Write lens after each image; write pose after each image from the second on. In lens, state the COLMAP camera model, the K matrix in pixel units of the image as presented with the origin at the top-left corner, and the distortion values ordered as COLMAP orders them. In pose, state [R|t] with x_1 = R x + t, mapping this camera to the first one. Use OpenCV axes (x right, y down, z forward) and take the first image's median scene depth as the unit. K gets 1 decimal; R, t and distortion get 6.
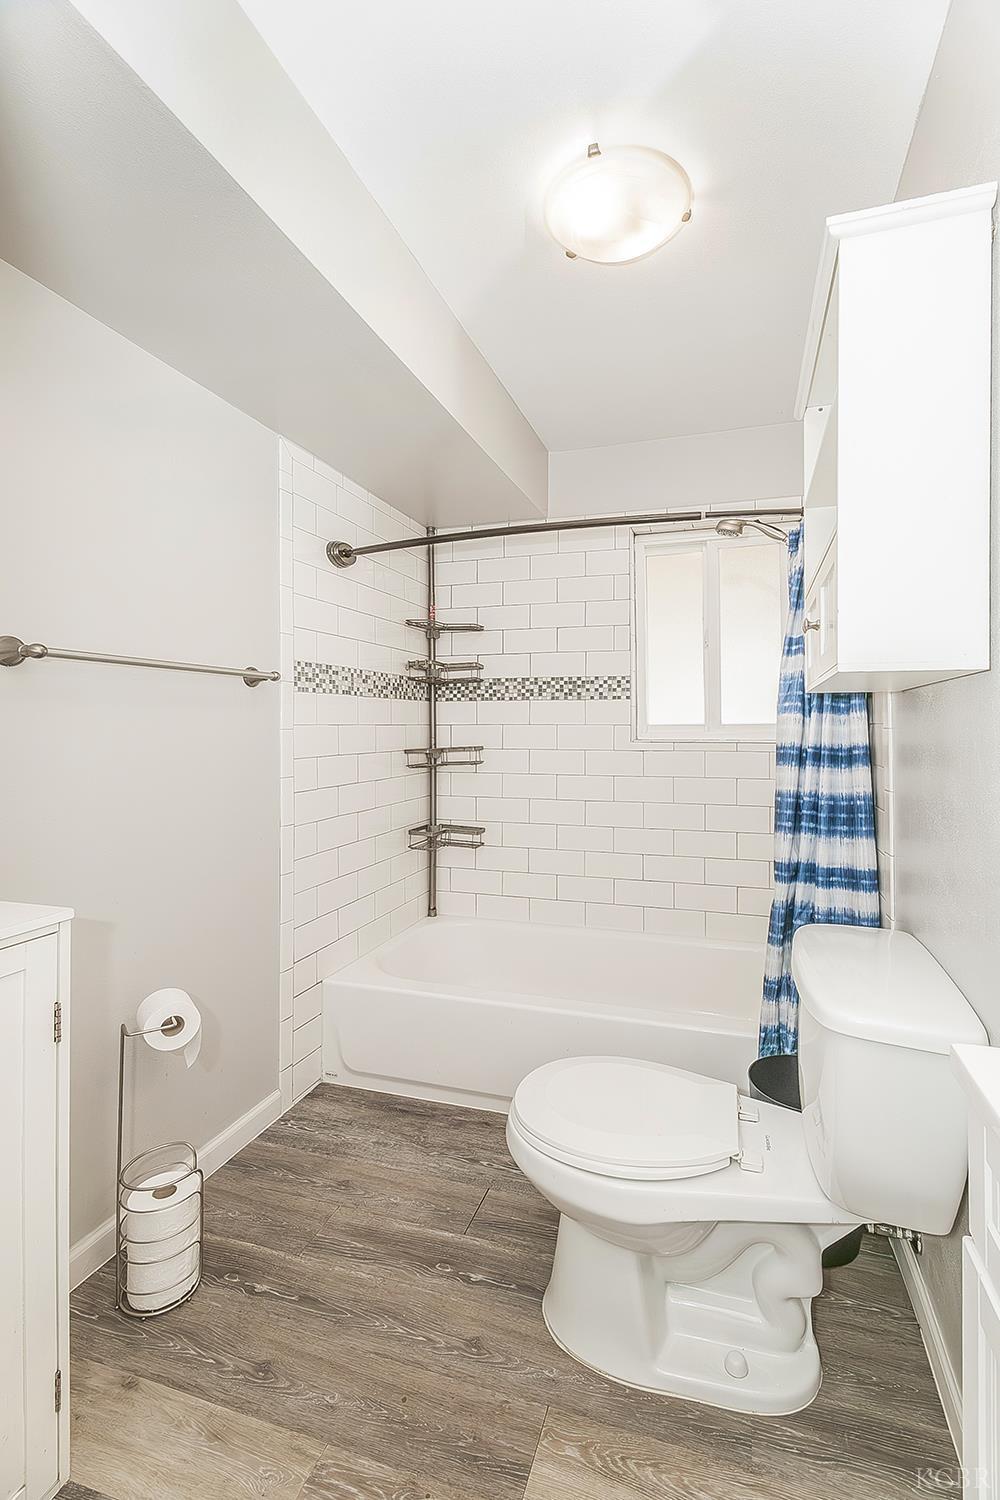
lens RADIAL K [[676.3, 0, 500.0], [0, 676.3, 750.0], [0, 0, 1]] dist [-0.015289, 0.000033]
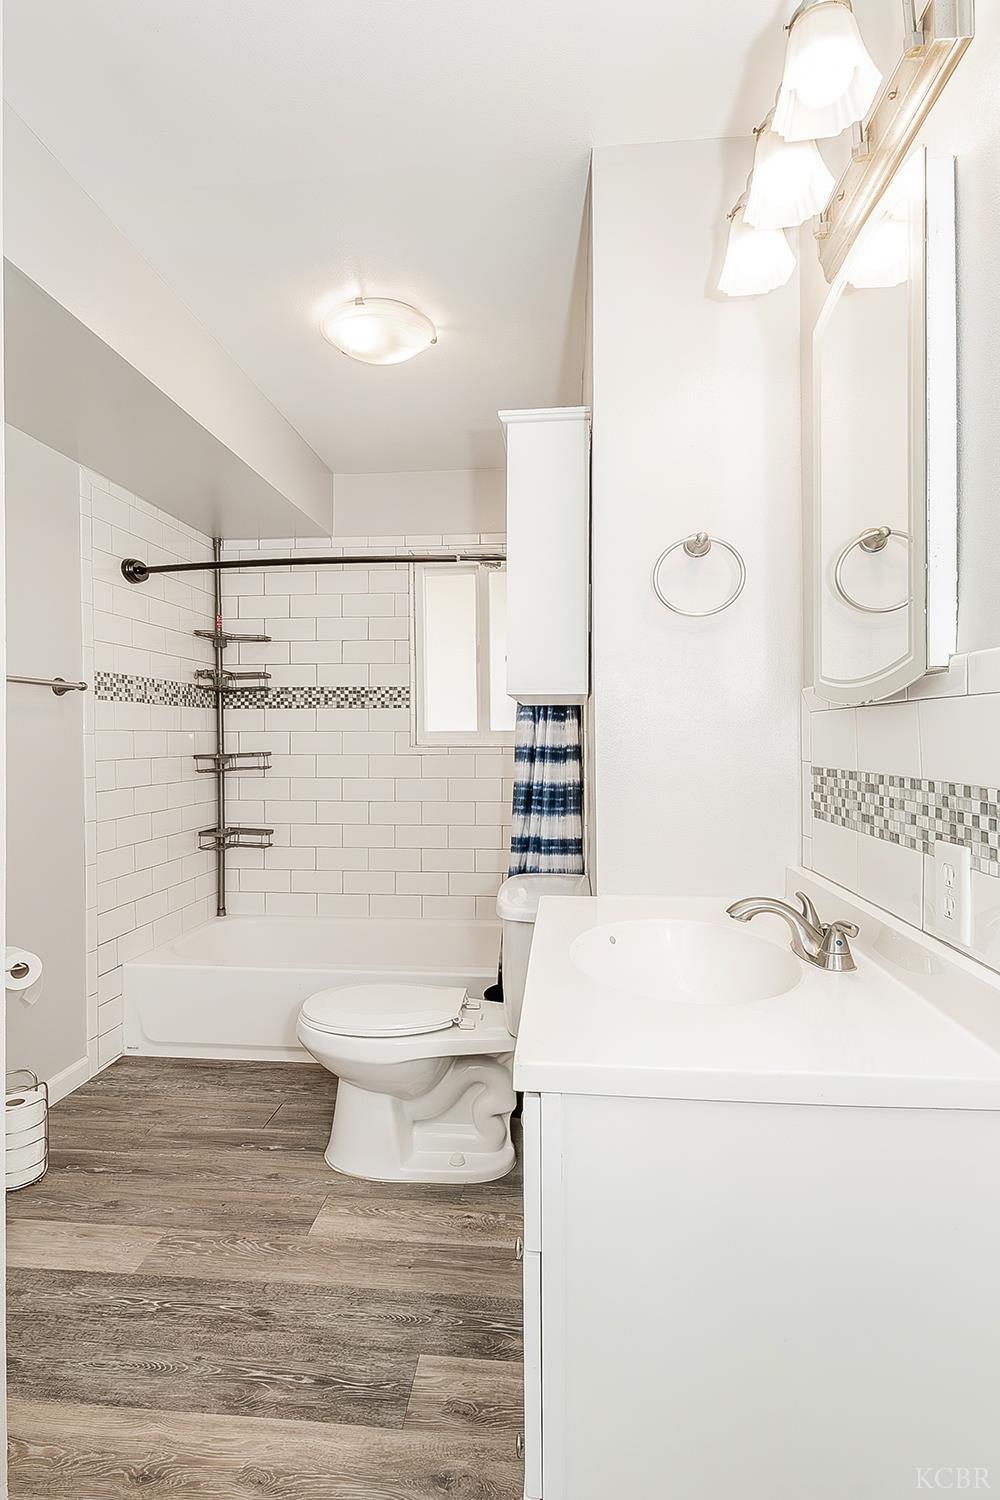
lens RADIAL K [[744.1, 0, 467.7], [0, 744.1, 747.3], [0, 0, 1]] dist [-0.001089, 0.000050]
pose [[0.971274, -0.005247, 0.237907, -0.005183], [0.009993, 0.999774, -0.018747, 0.019424], [-0.237755, 0.020586, 0.971107, -0.312467]]
